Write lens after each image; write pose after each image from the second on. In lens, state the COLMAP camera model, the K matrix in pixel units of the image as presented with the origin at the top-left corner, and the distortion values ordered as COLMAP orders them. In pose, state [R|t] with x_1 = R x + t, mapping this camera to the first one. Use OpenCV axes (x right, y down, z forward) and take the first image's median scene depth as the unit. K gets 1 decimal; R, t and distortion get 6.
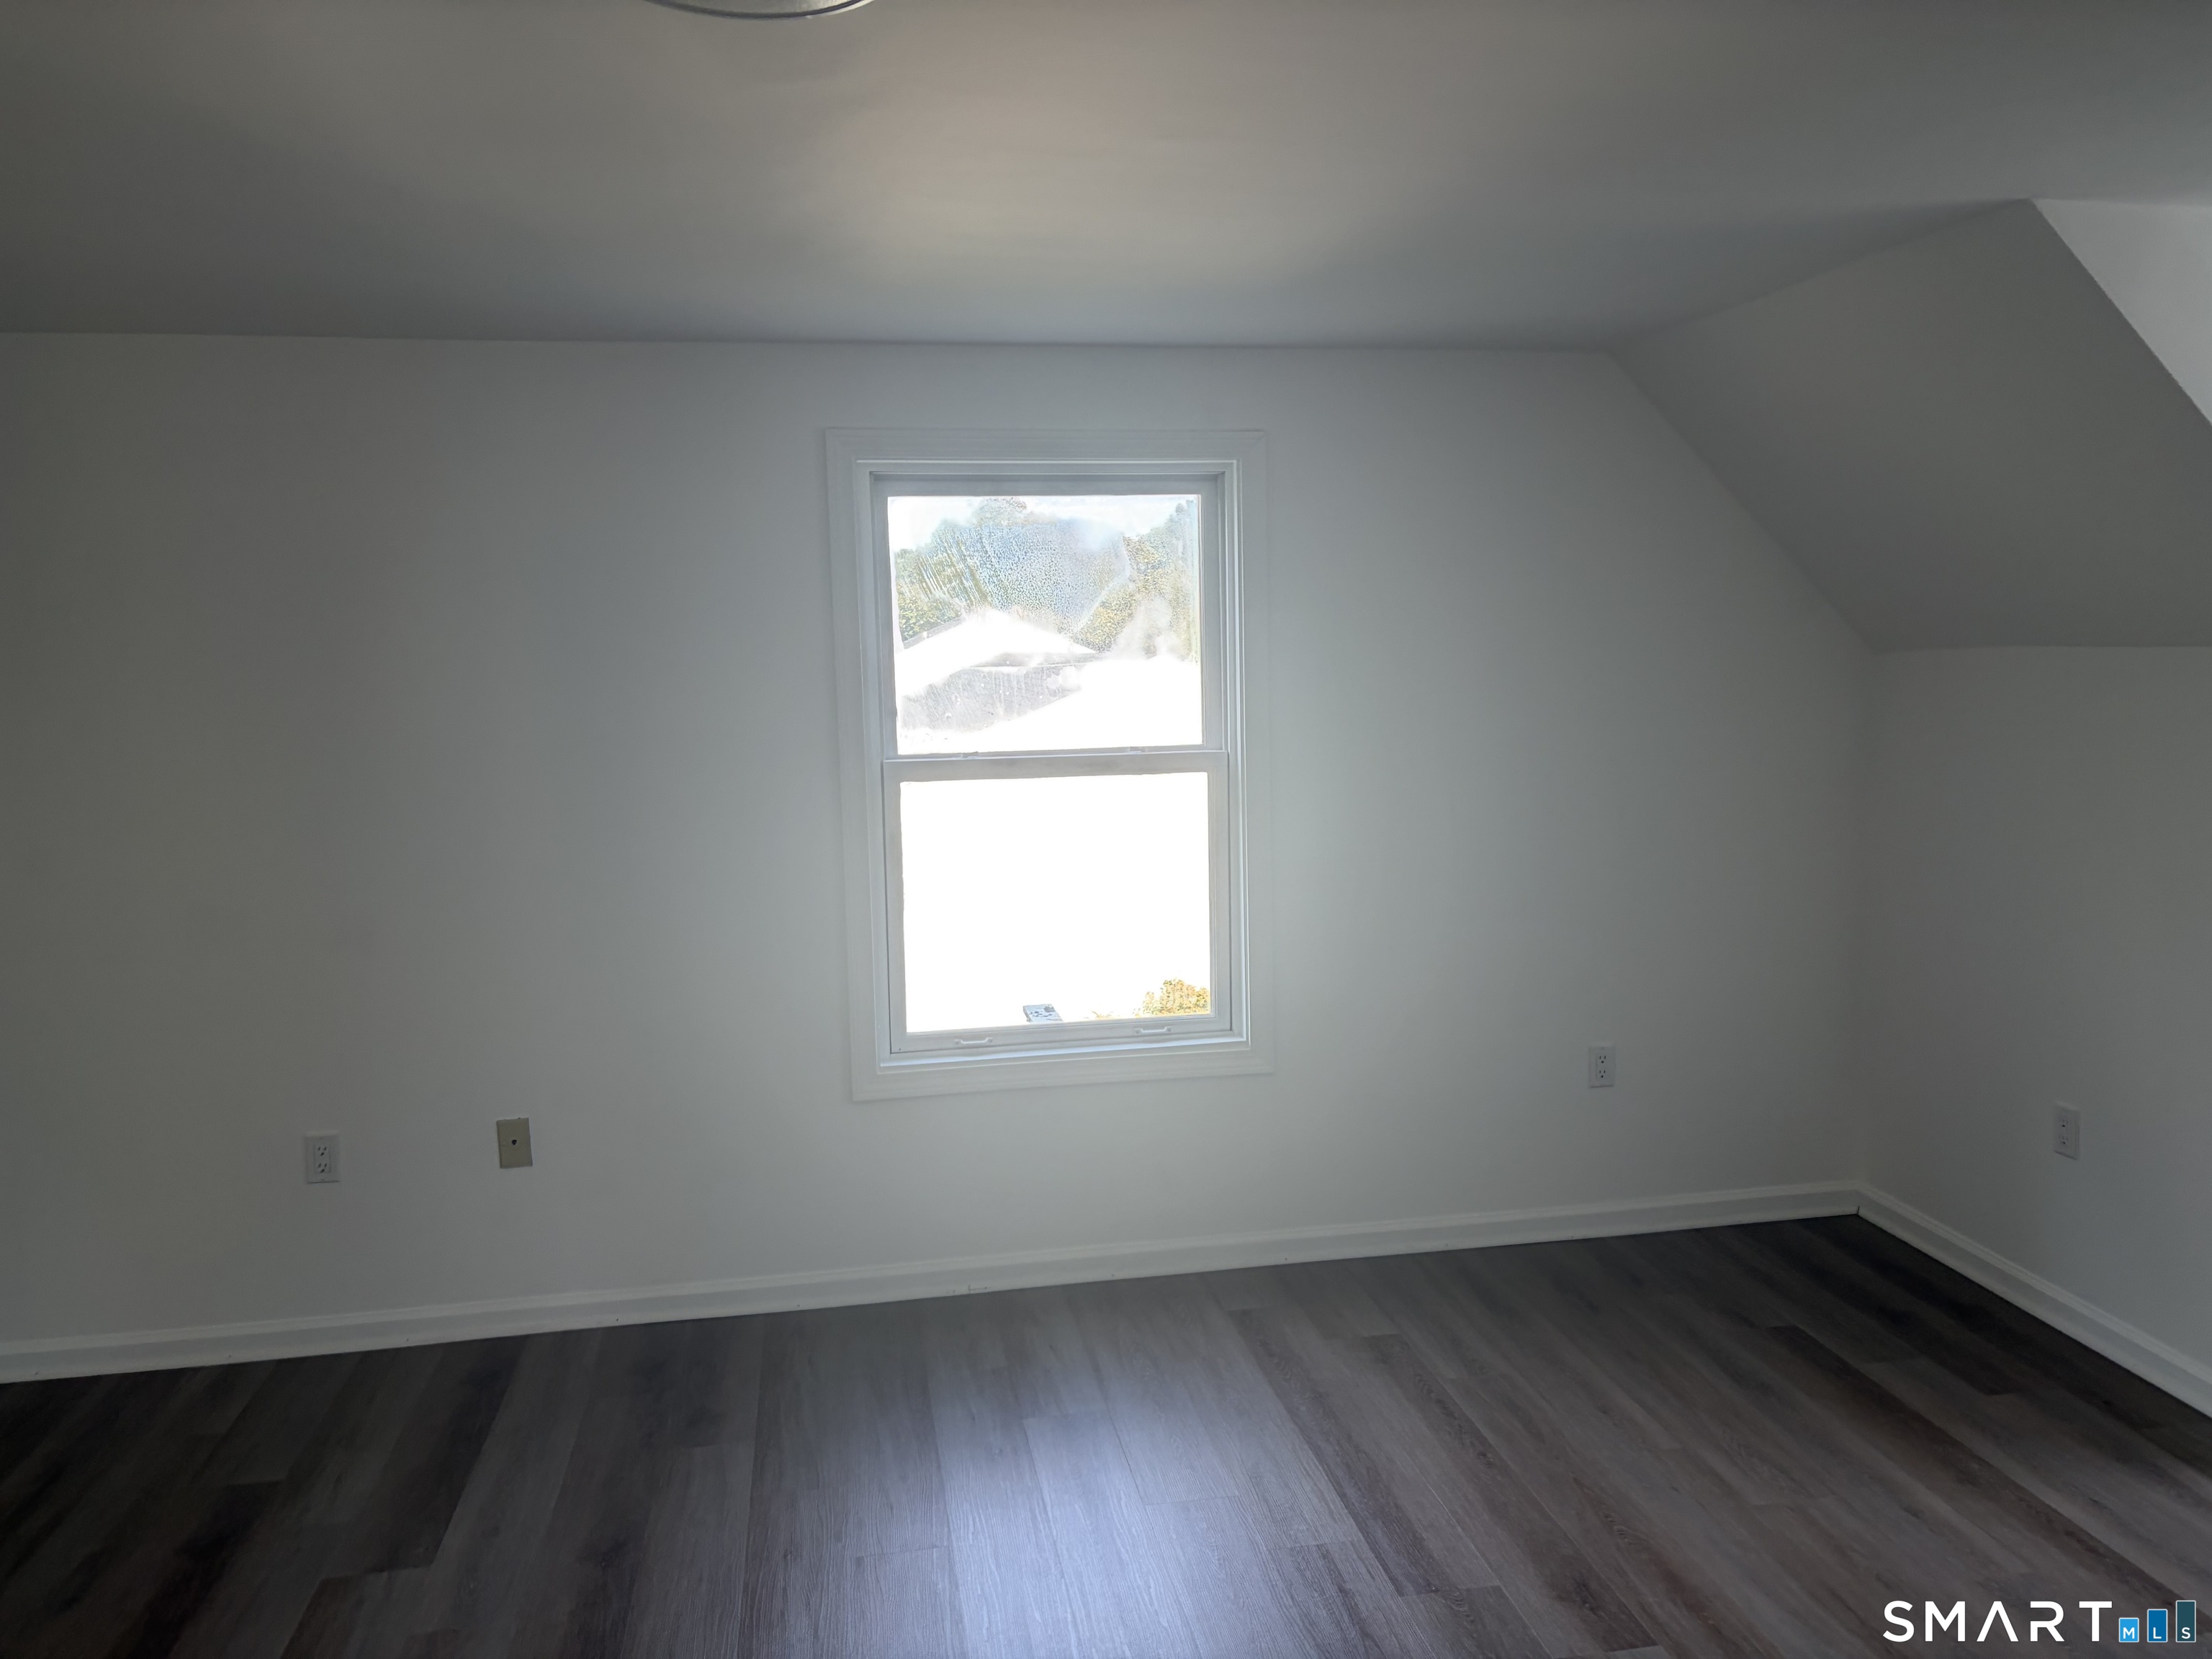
lens RADIAL K [[1647.3, 0, 1106.0], [0, 1647.3, 829.5], [0, 0, 1]] dist [0.069721, -0.087361]
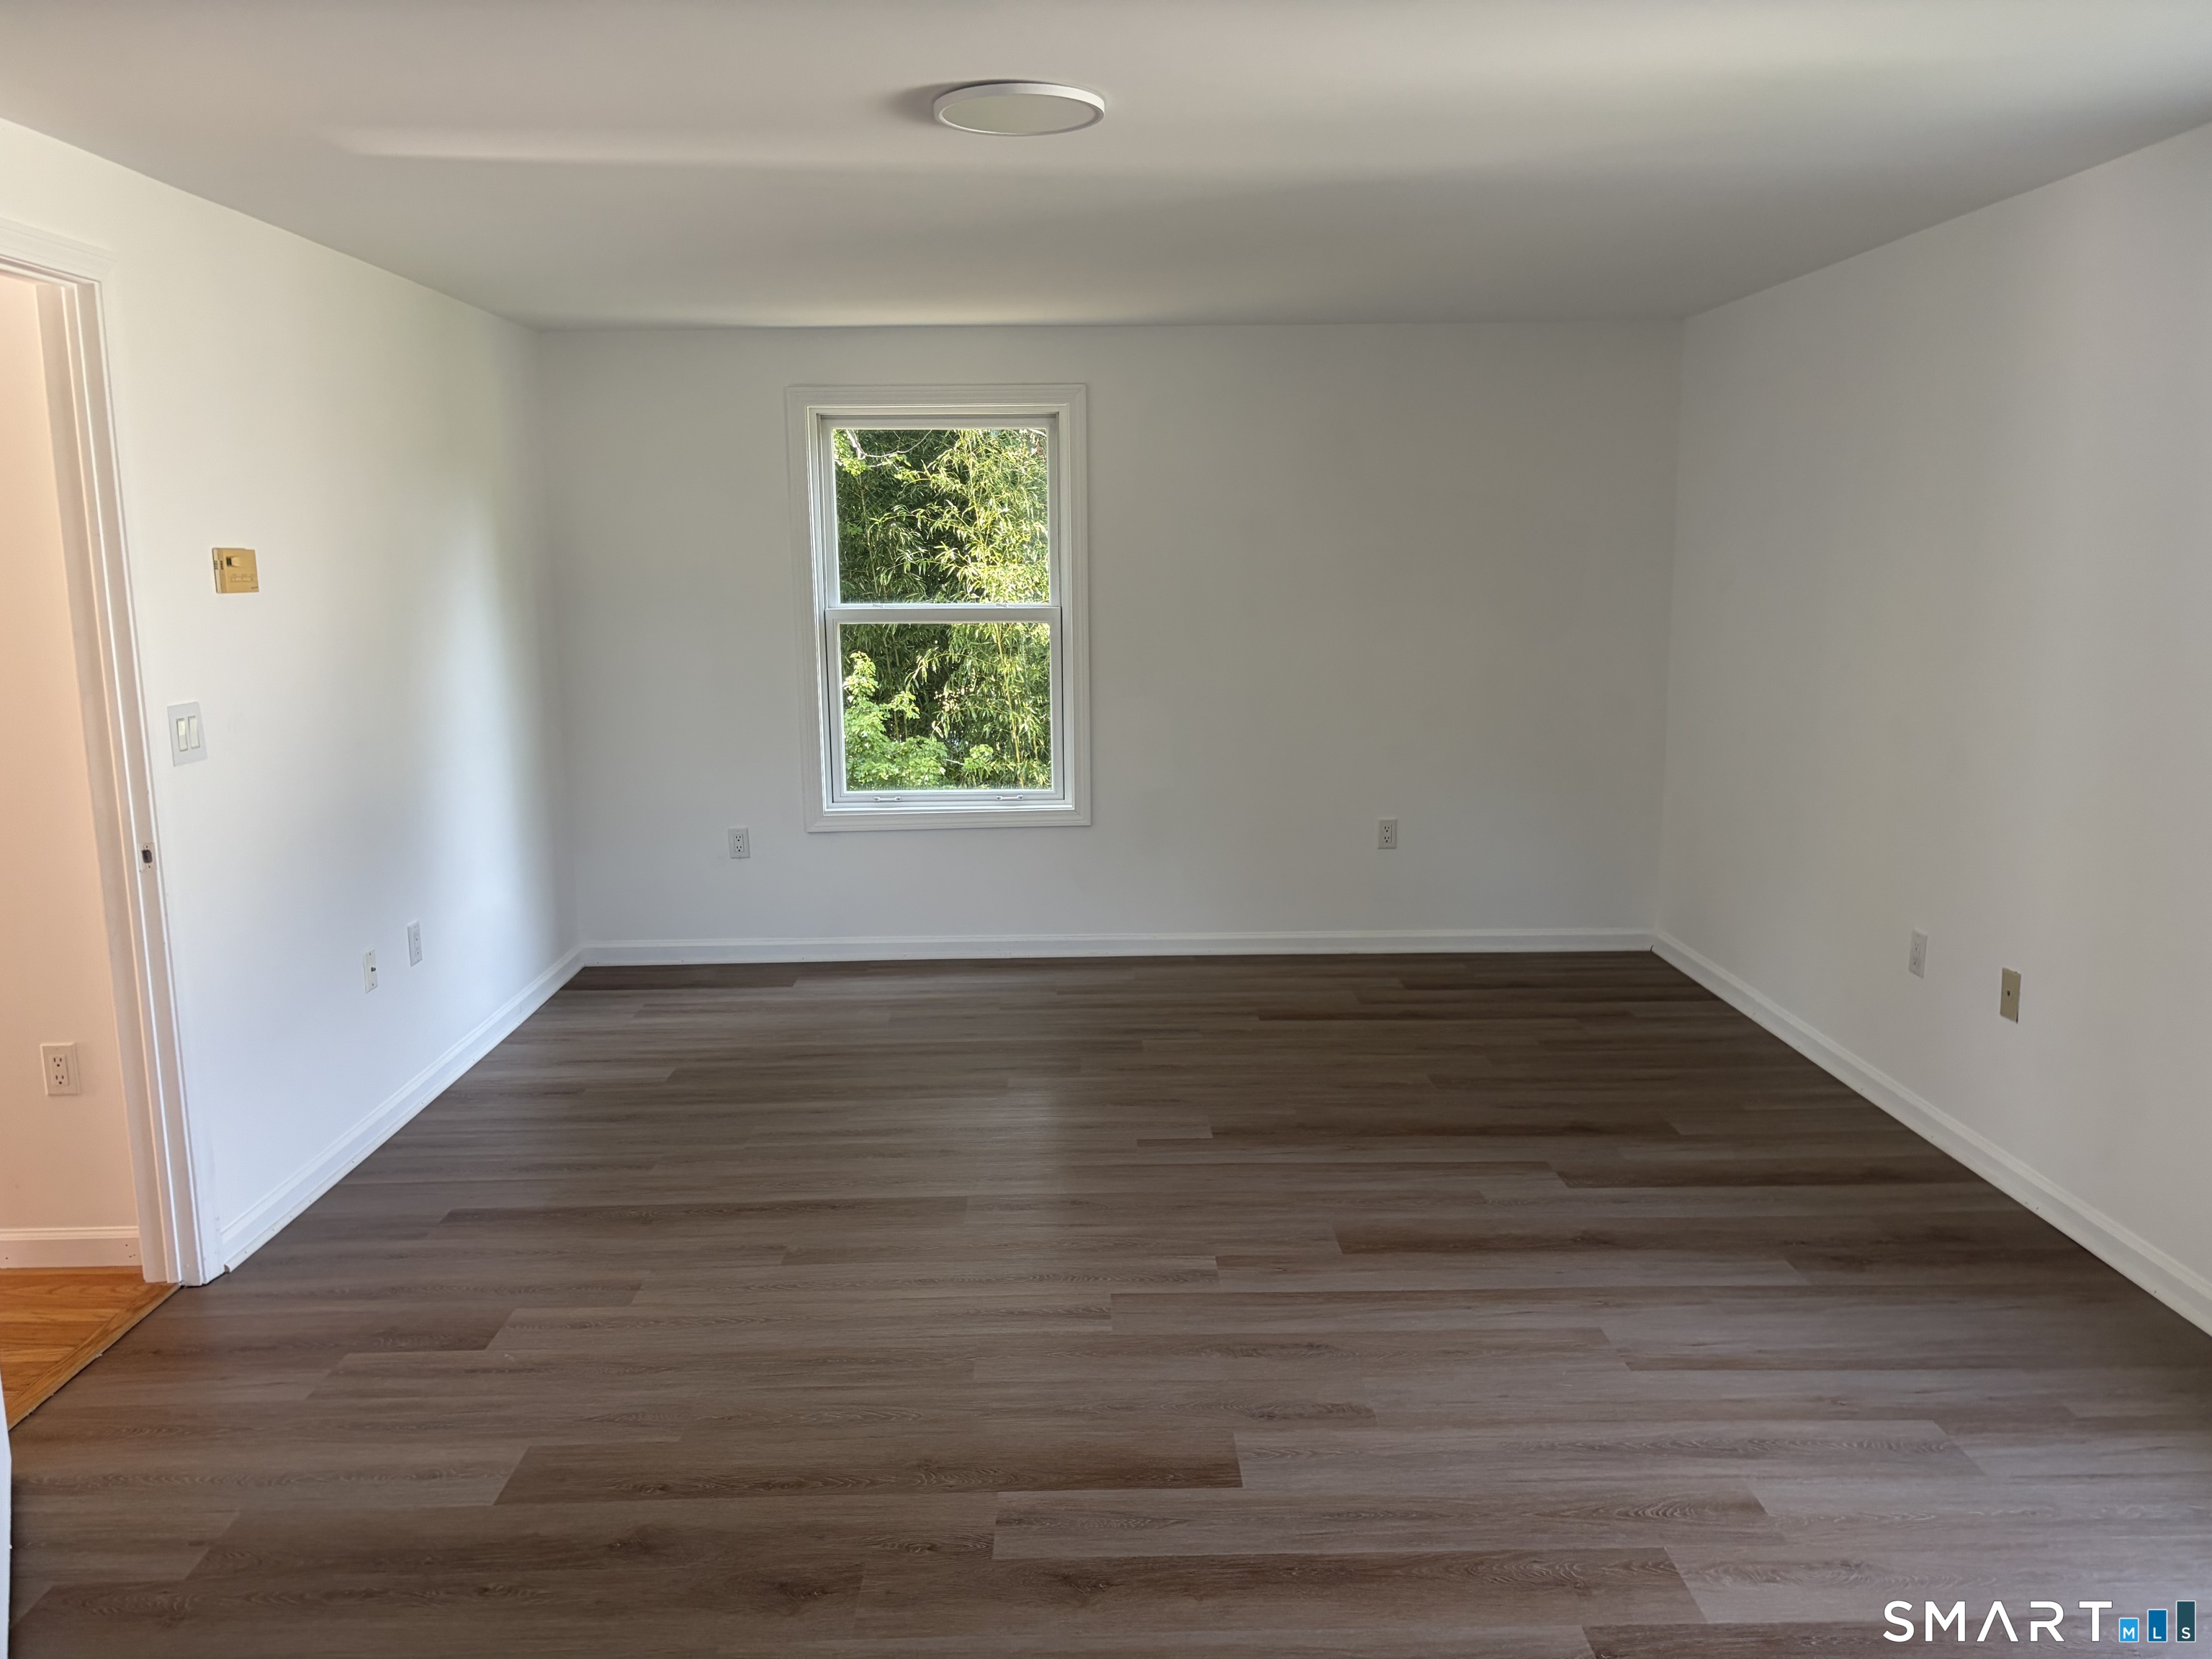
lens RADIAL K [[1647.3, 0, 1106.0], [0, 1647.3, 829.5], [0, 0, 1]] dist [0.069721, -0.087361]
pose [[-0.147976, 0.191672, -0.970240, 0.827550], [-0.083136, 0.975157, 0.205323, -0.087334], [0.985490, 0.111045, -0.128365, 0.685163]]
